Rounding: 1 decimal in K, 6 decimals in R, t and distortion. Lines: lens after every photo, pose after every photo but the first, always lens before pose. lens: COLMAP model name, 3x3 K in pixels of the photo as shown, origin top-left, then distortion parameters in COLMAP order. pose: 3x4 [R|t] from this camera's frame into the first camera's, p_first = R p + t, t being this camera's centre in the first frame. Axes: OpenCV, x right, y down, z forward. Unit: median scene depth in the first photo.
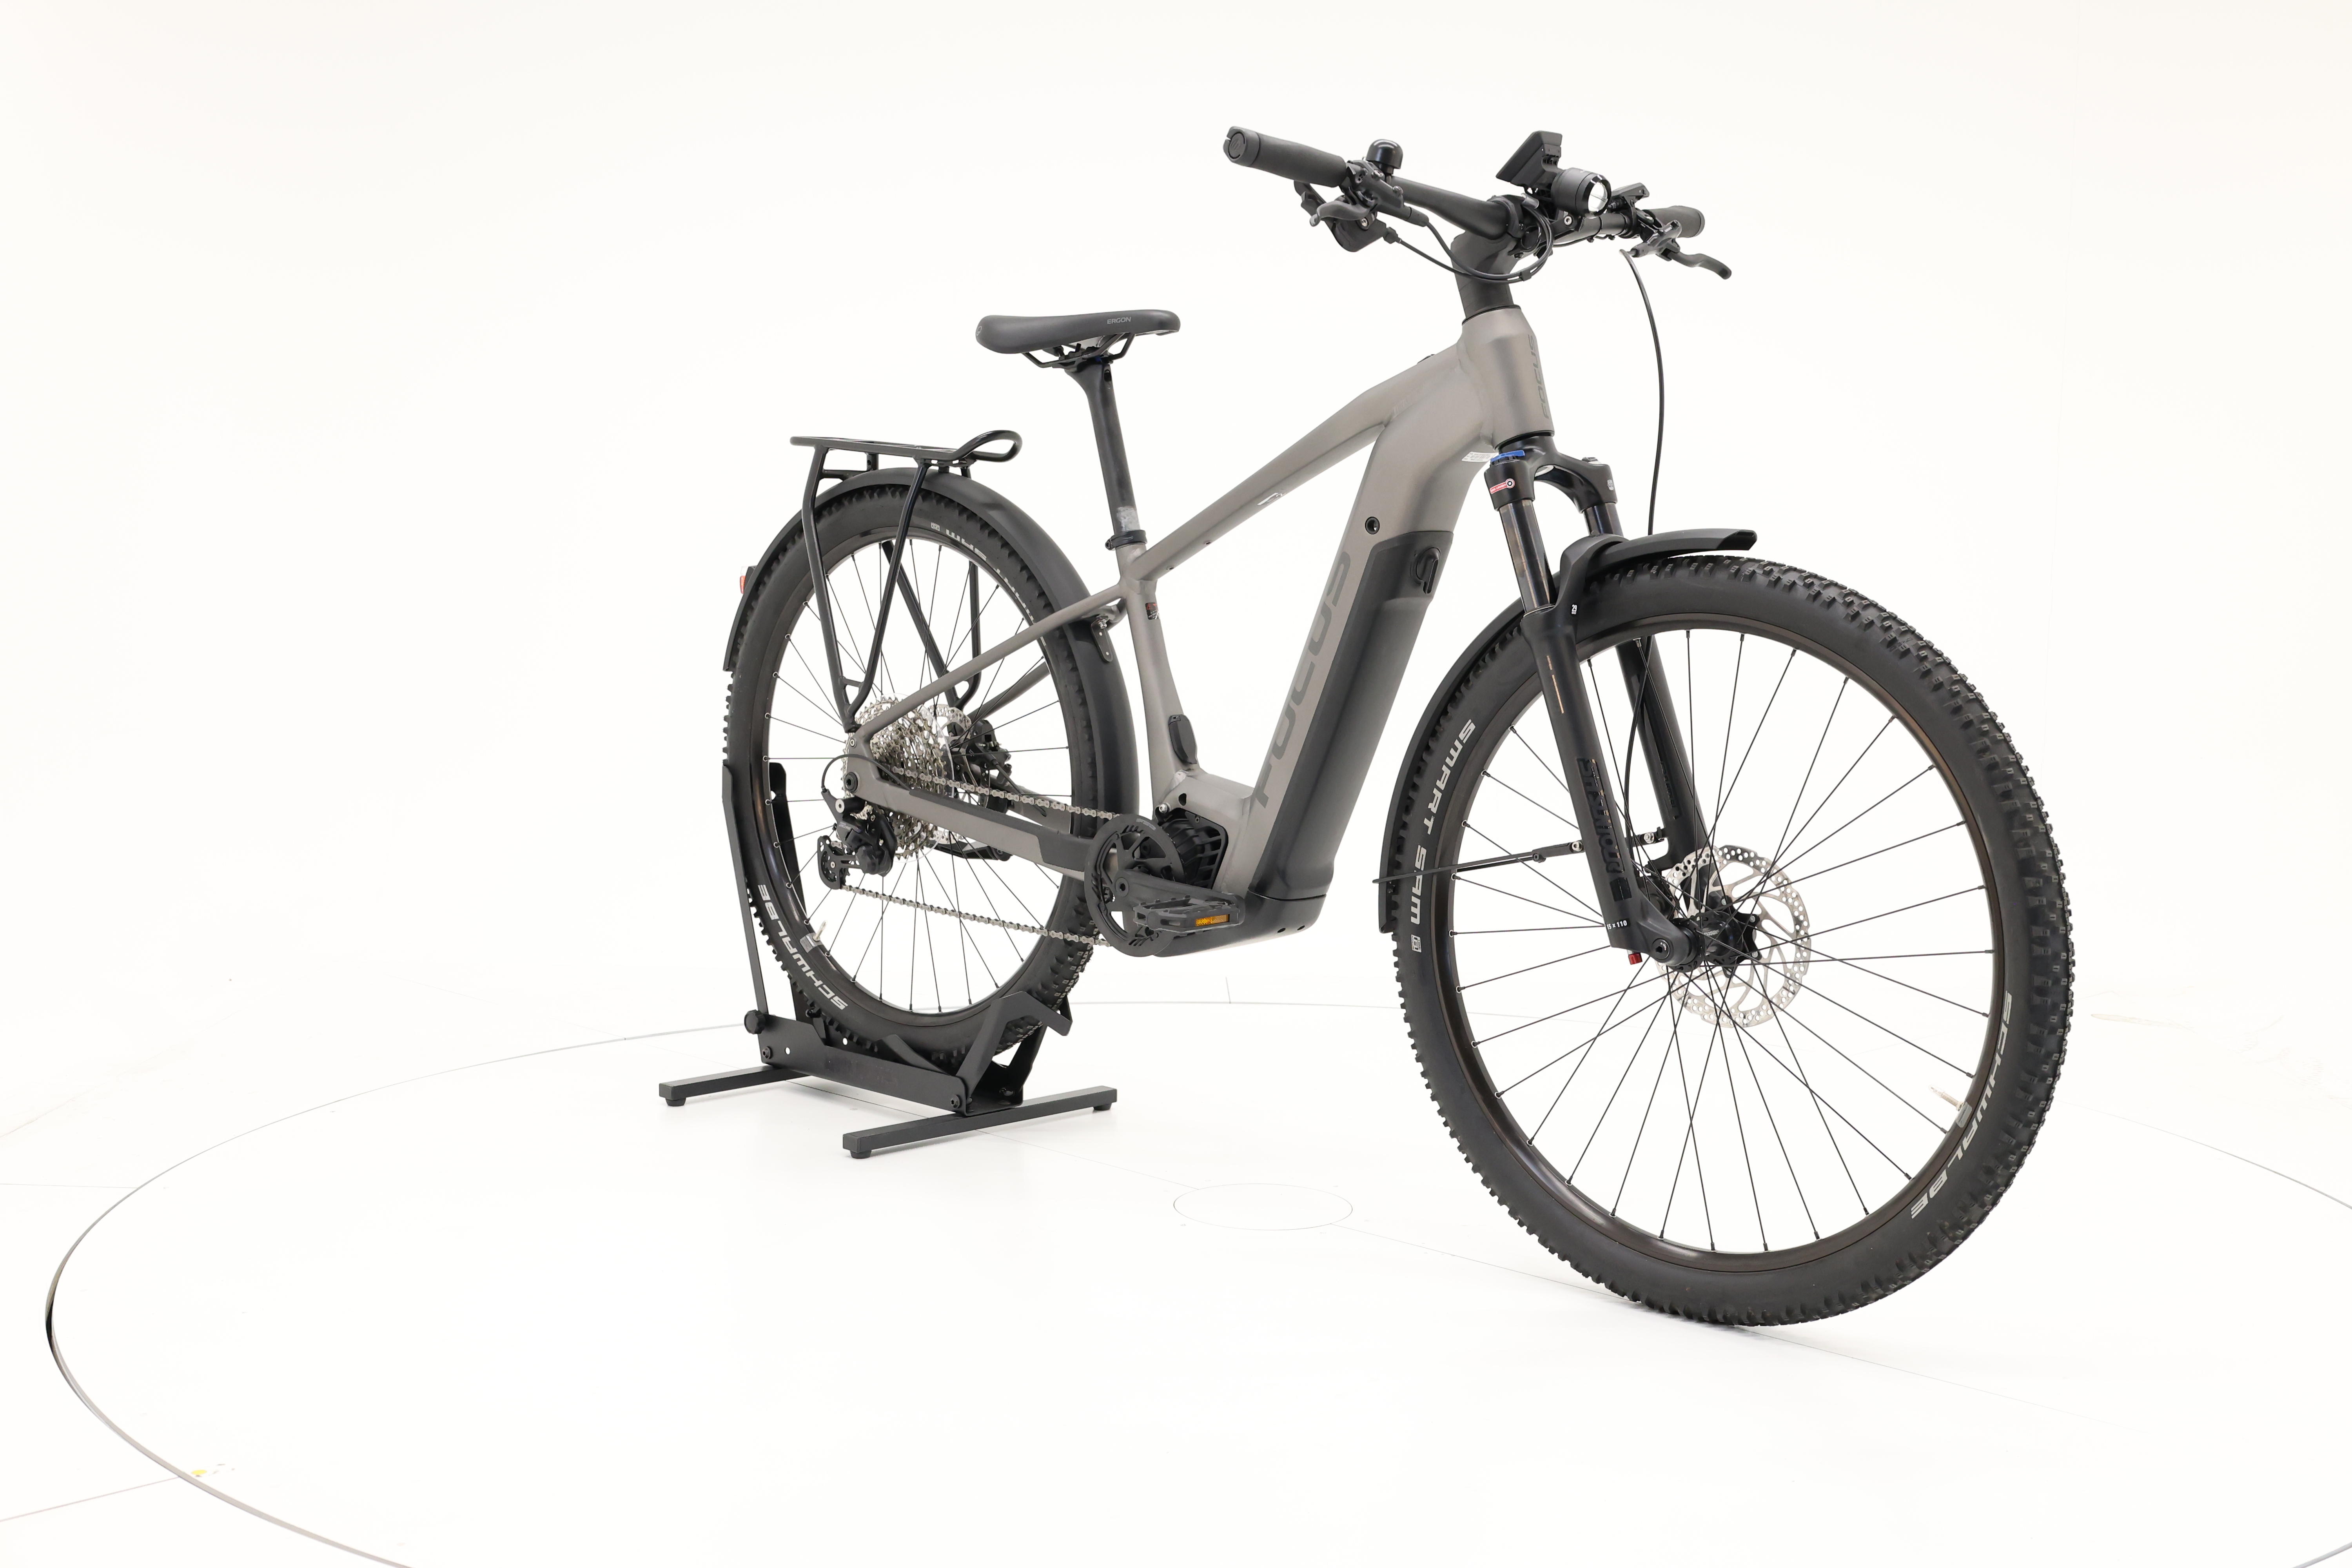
lens RADIAL K [[2667.7, 0, 1174.4], [0, 2667.7, 778.9], [0, 0, 1]] dist [-0.009746, 0.000000]
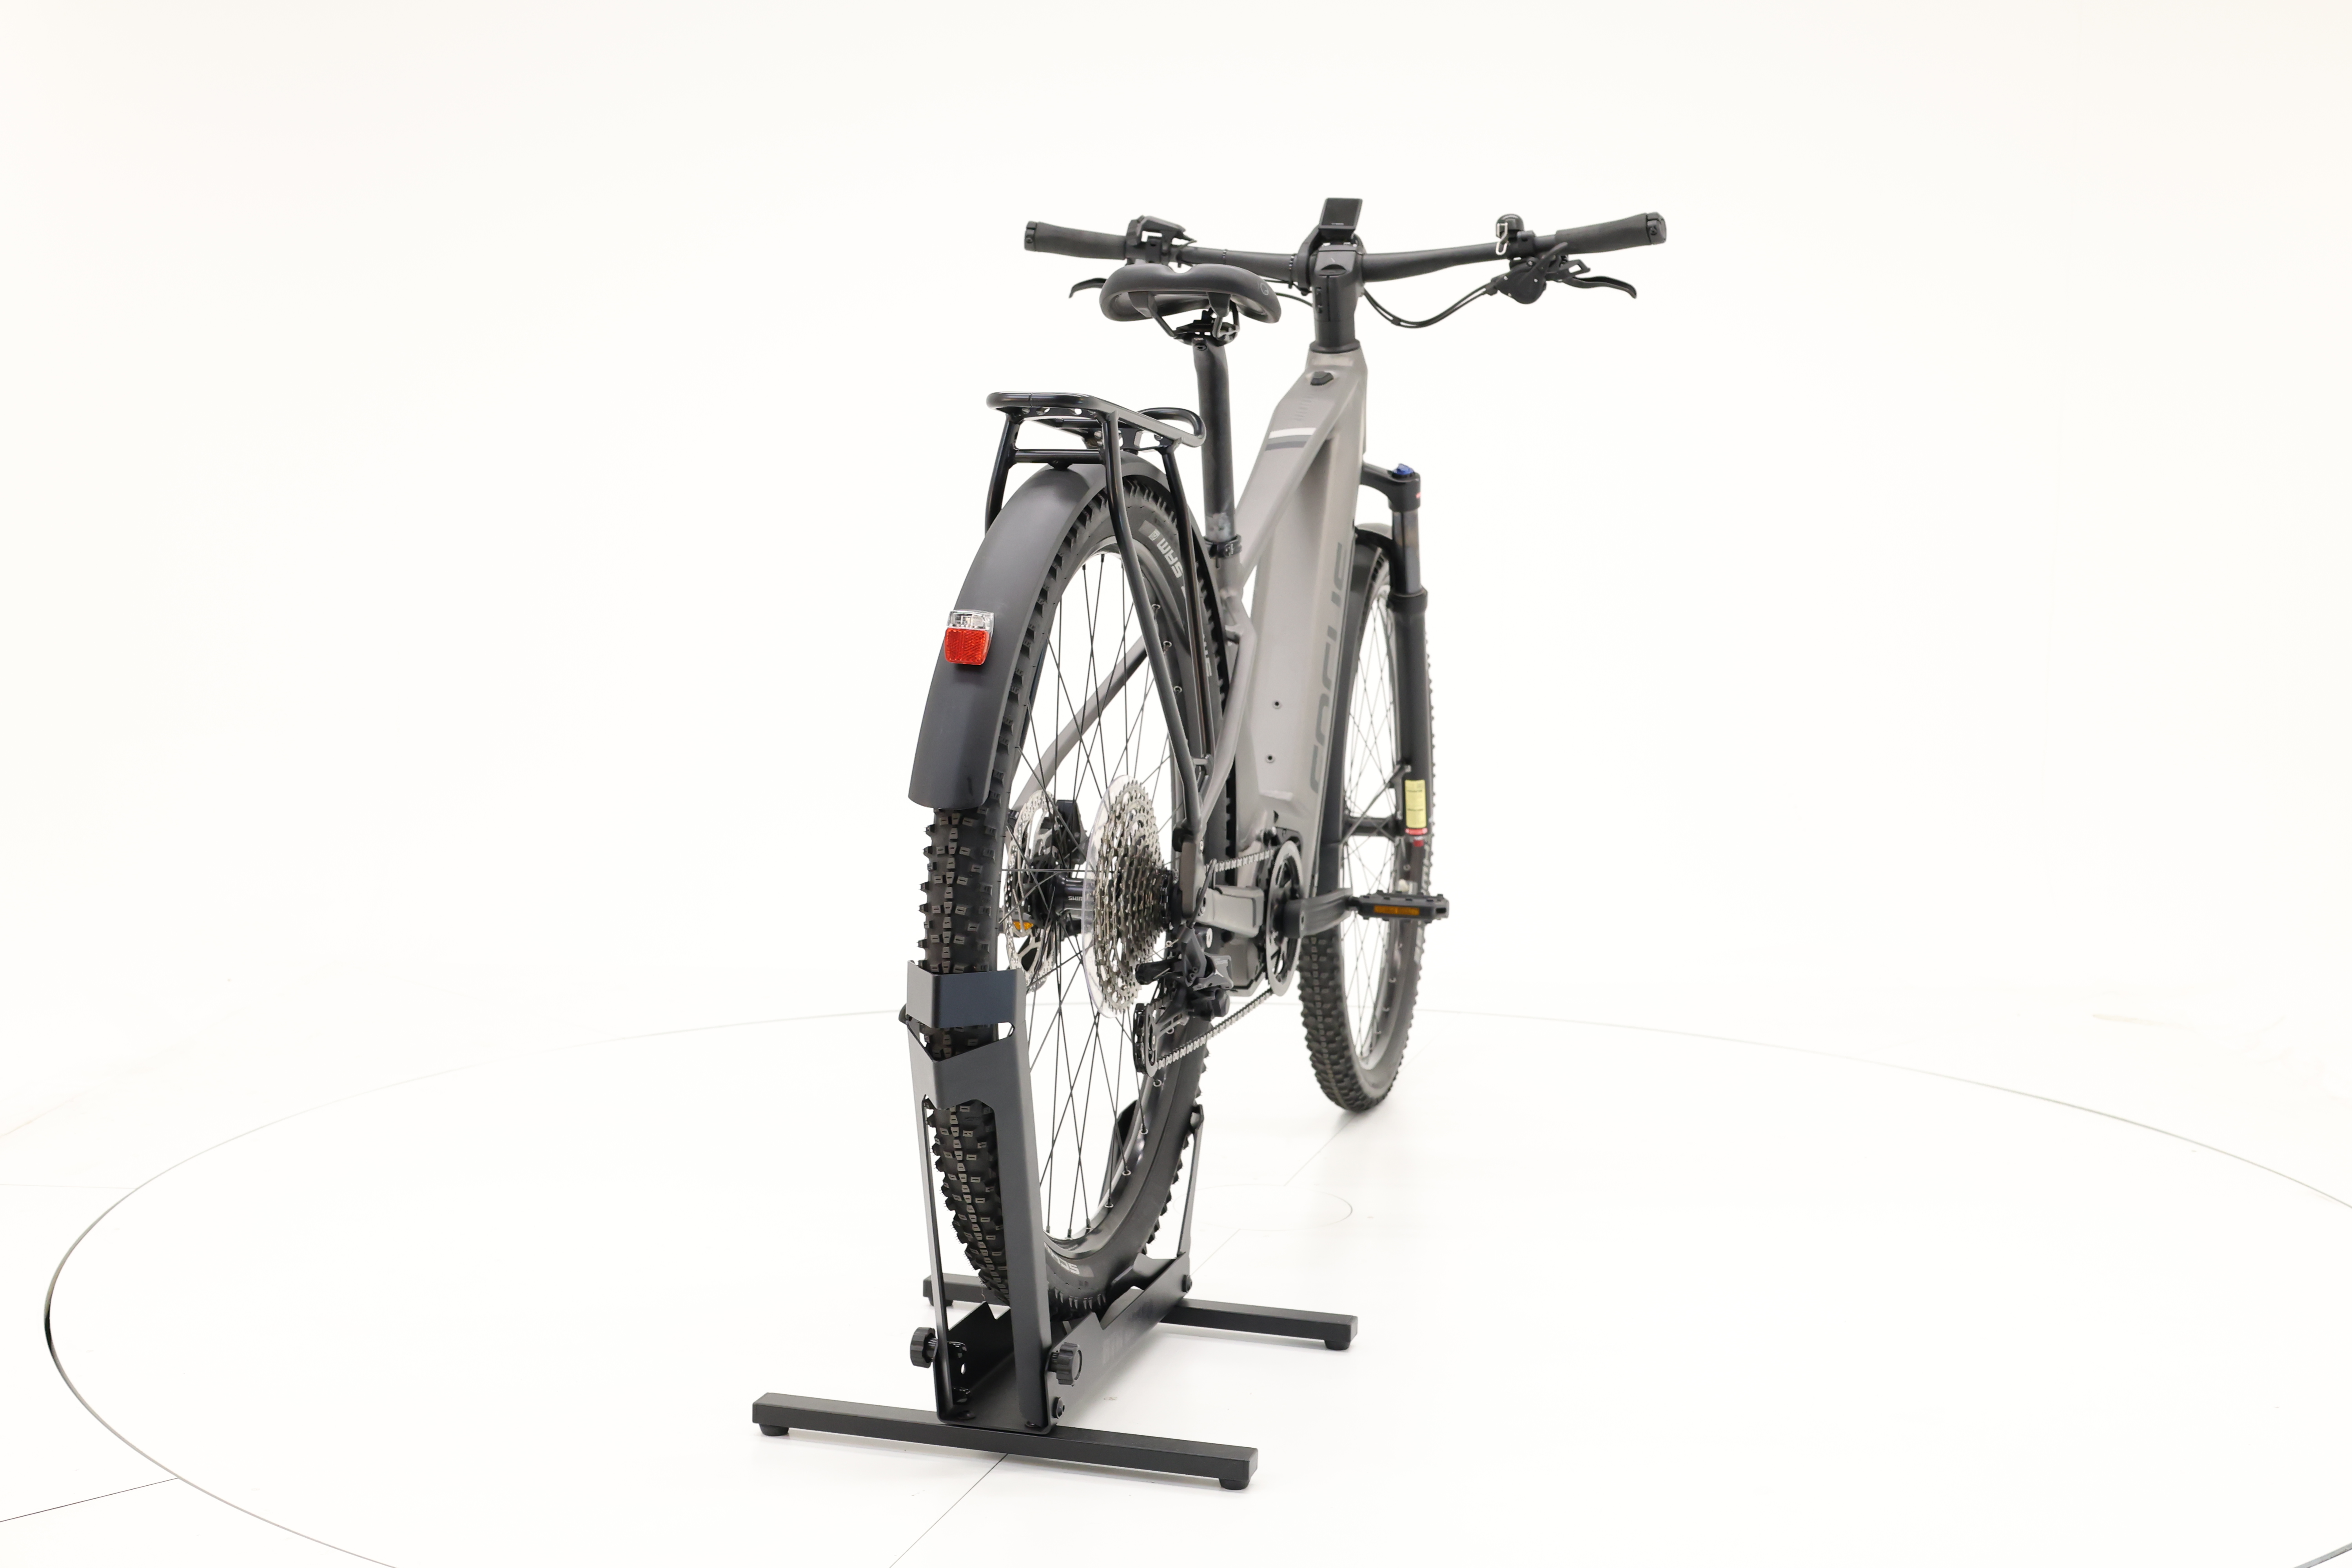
lens RADIAL K [[2667.7, 0, 1181.9], [0, 2667.7, 787.6], [0, 0, 1]] dist [-0.009746, 0.000000]
pose [[-0.475430, -0.110821, 0.872746, -0.870925], [0.064758, 0.984935, 0.160344, -0.169120], [-0.877367, 0.132749, -0.461091, 1.582206]]
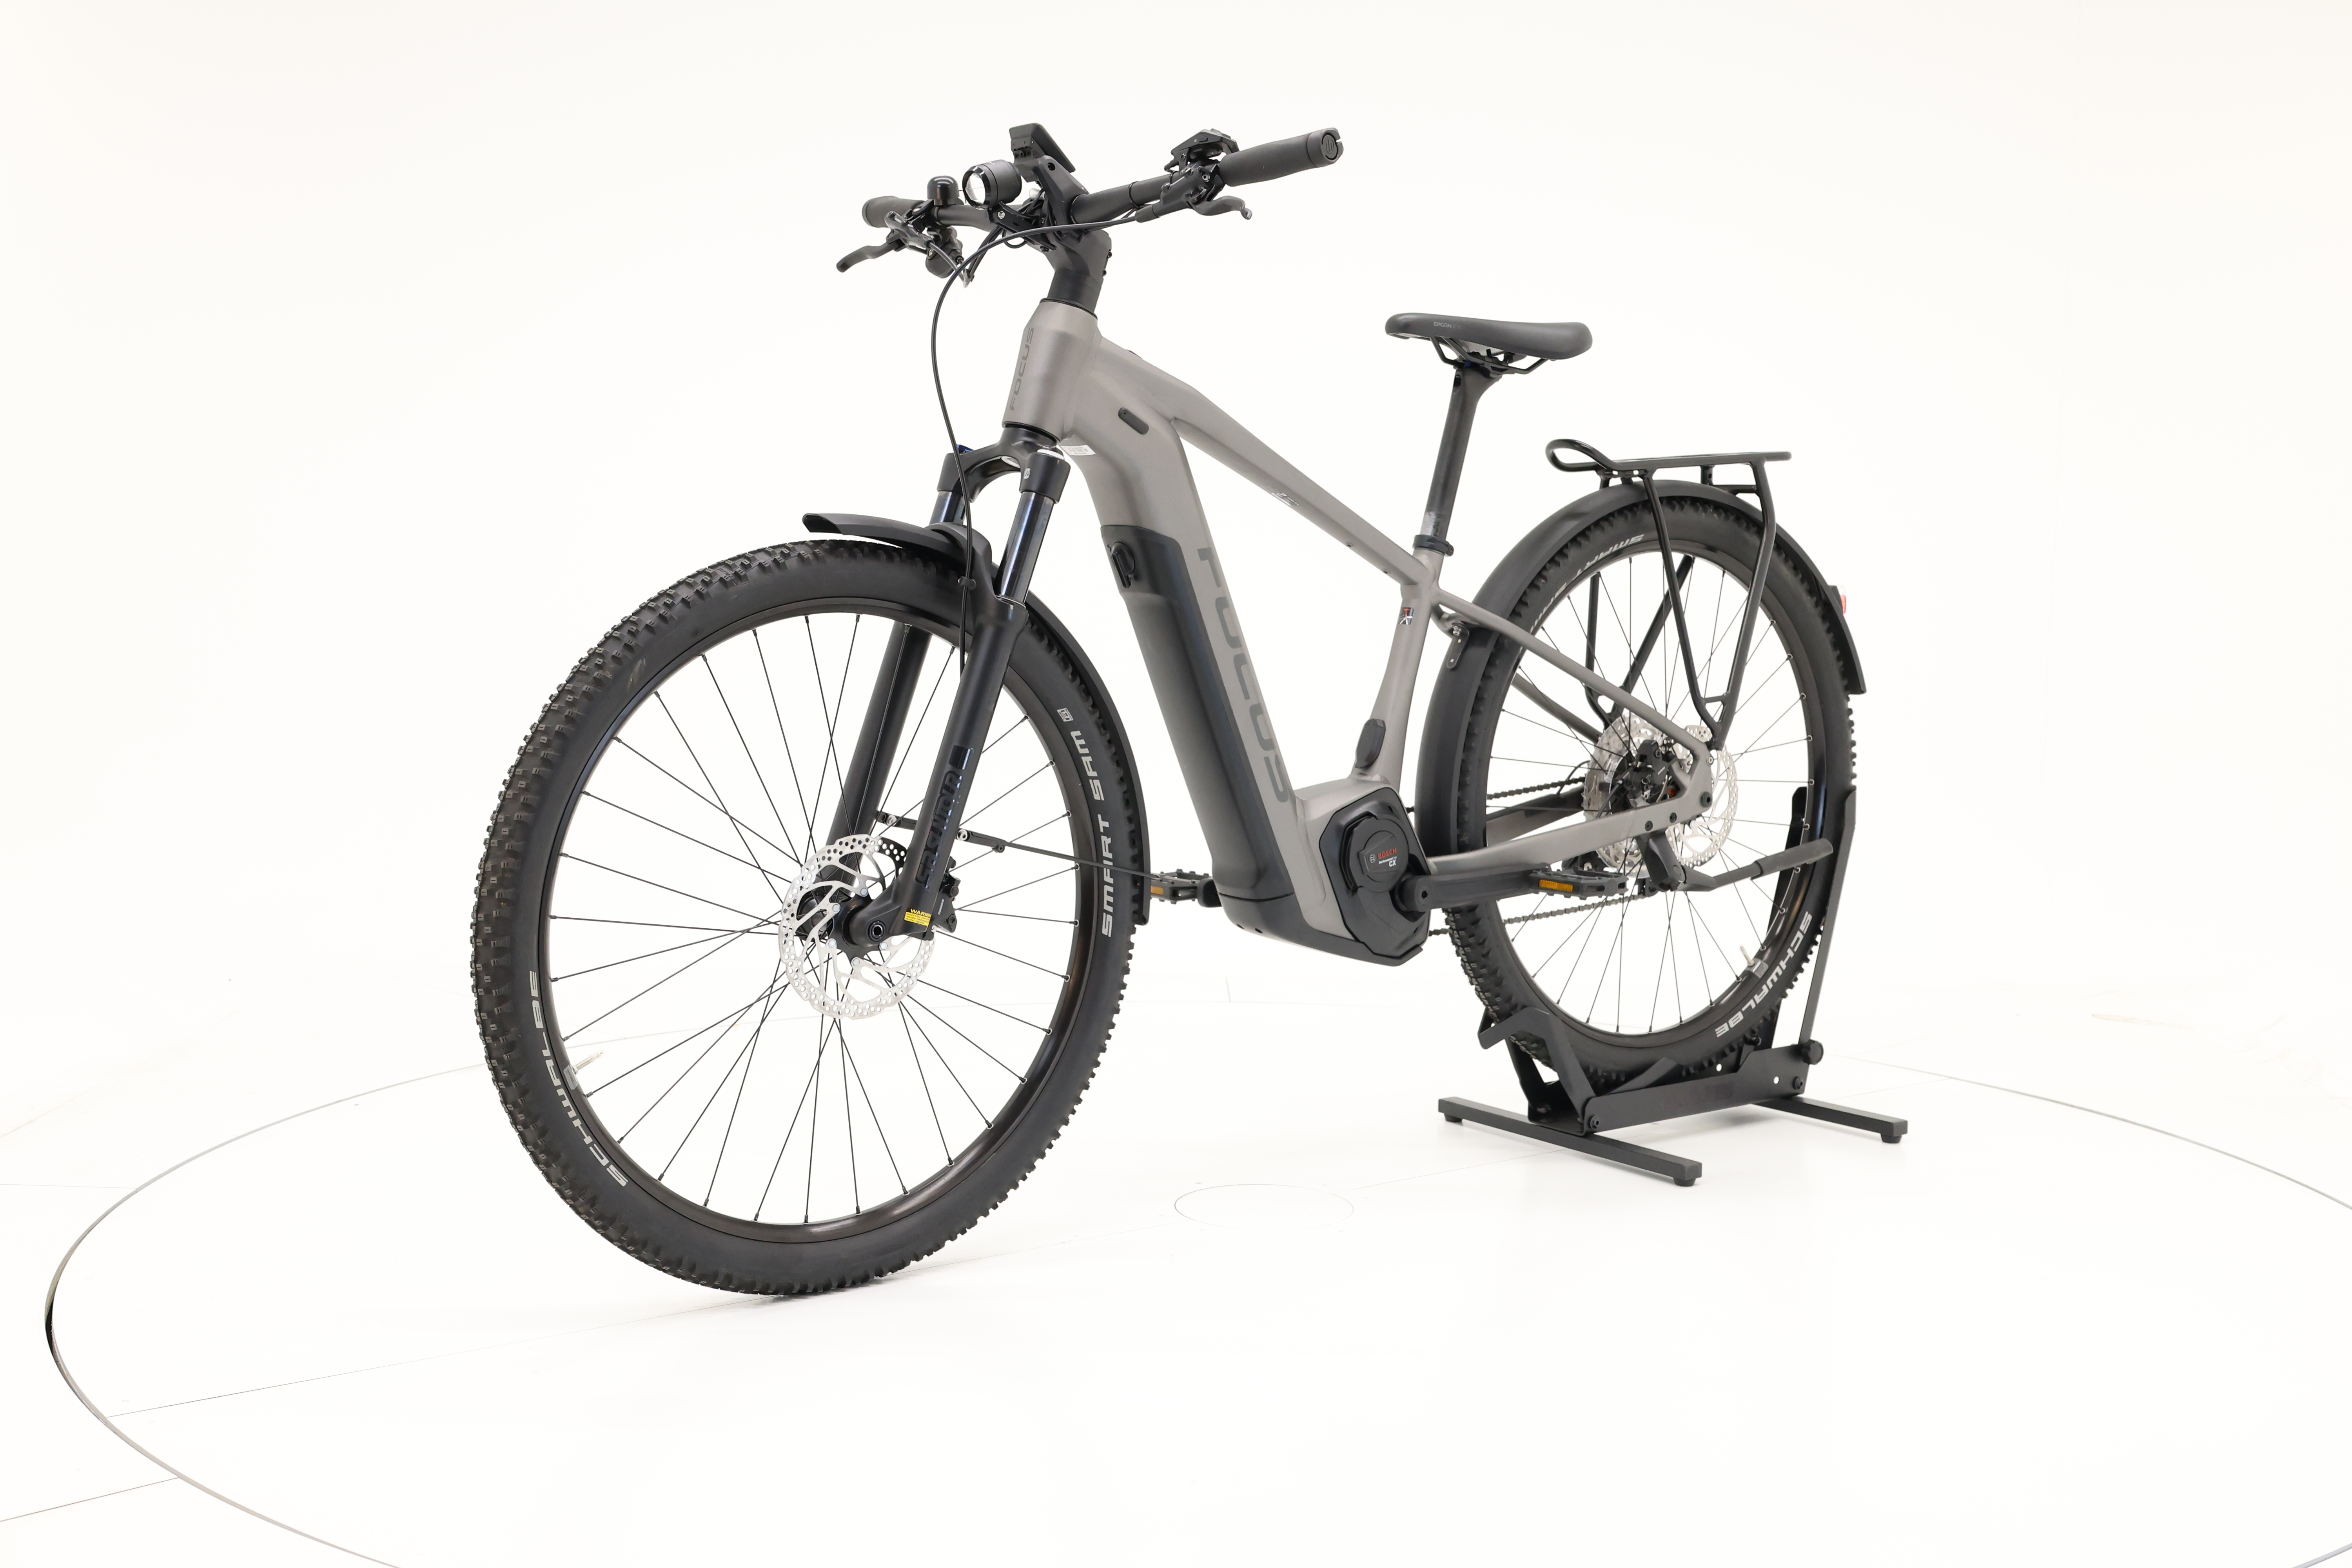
lens RADIAL K [[2667.7, 0, 1184.1], [0, 2667.7, 783.8], [0, 0, 1]] dist [-0.009746, 0.000000]
pose [[-0.133790, 0.080025, -0.987773, 1.092095], [-0.117508, 0.988422, 0.095994, -0.095755], [0.984018, 0.128914, -0.122837, 1.157838]]
